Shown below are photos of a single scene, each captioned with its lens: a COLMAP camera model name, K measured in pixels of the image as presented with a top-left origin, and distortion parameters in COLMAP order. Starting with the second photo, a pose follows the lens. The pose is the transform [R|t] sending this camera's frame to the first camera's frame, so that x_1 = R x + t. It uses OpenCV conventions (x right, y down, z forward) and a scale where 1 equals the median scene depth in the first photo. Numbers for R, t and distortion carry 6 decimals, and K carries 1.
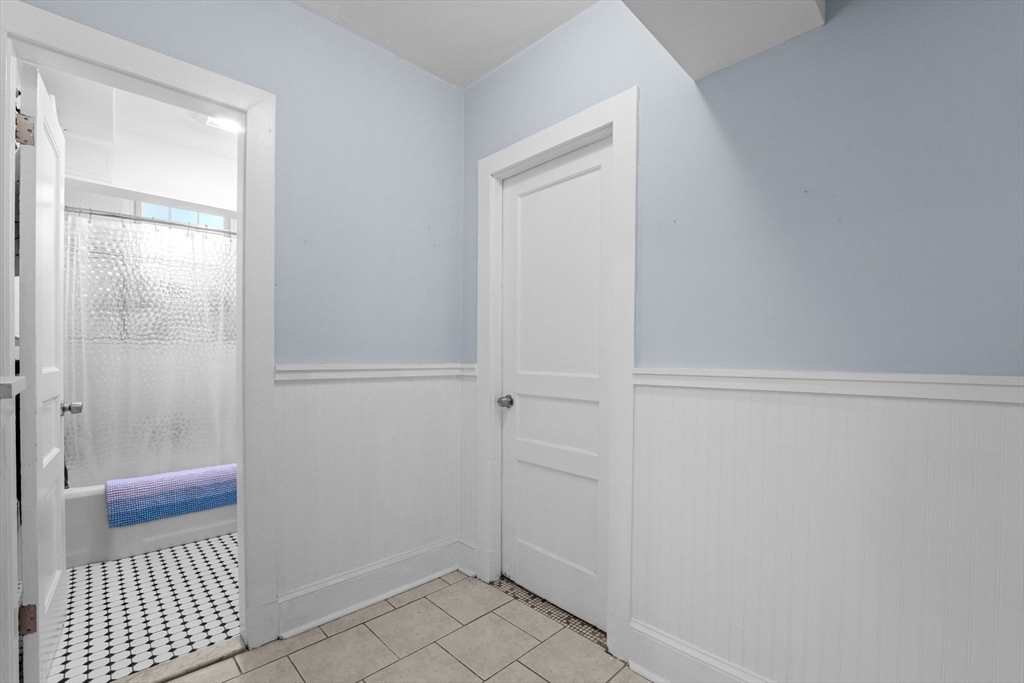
lens RADIAL K [[446.5, 0, 510.6], [0, 446.5, 347.5], [0, 0, 1]] dist [-0.000462, 0.000053]
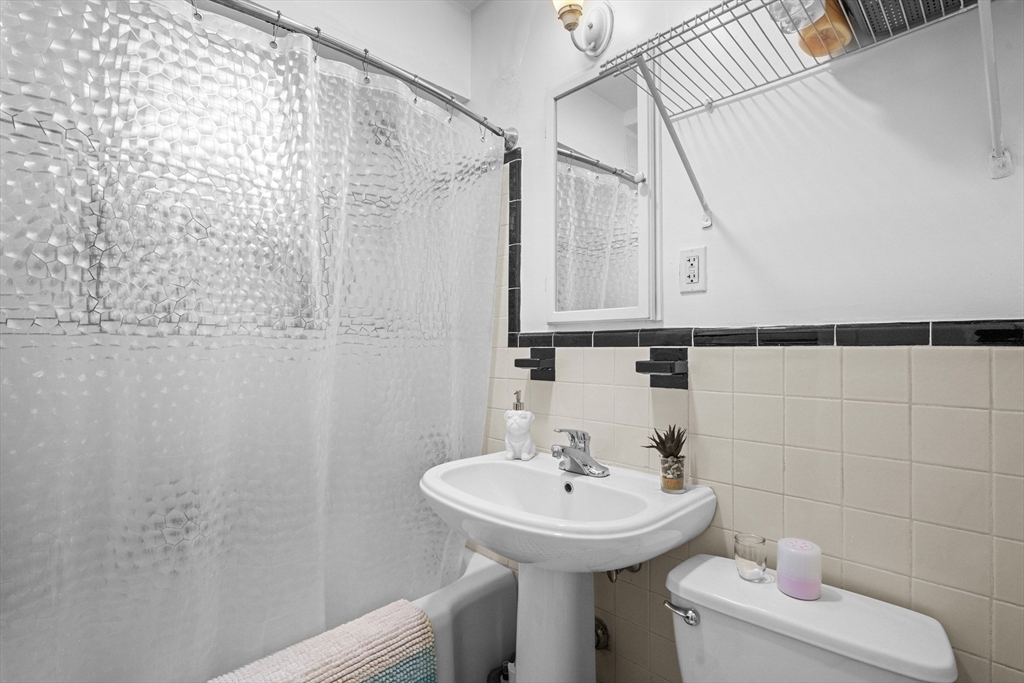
lens RADIAL K [[482.0, 0, 513.3], [0, 482.0, 341.2], [0, 0, 1]] dist [-0.005875, -0.000881]
pose [[0.999738, -0.000443, 0.022874, -0.550467], [0.000875, 0.999821, -0.018896, 0.003765], [-0.022862, 0.018911, 0.999560, 0.618629]]
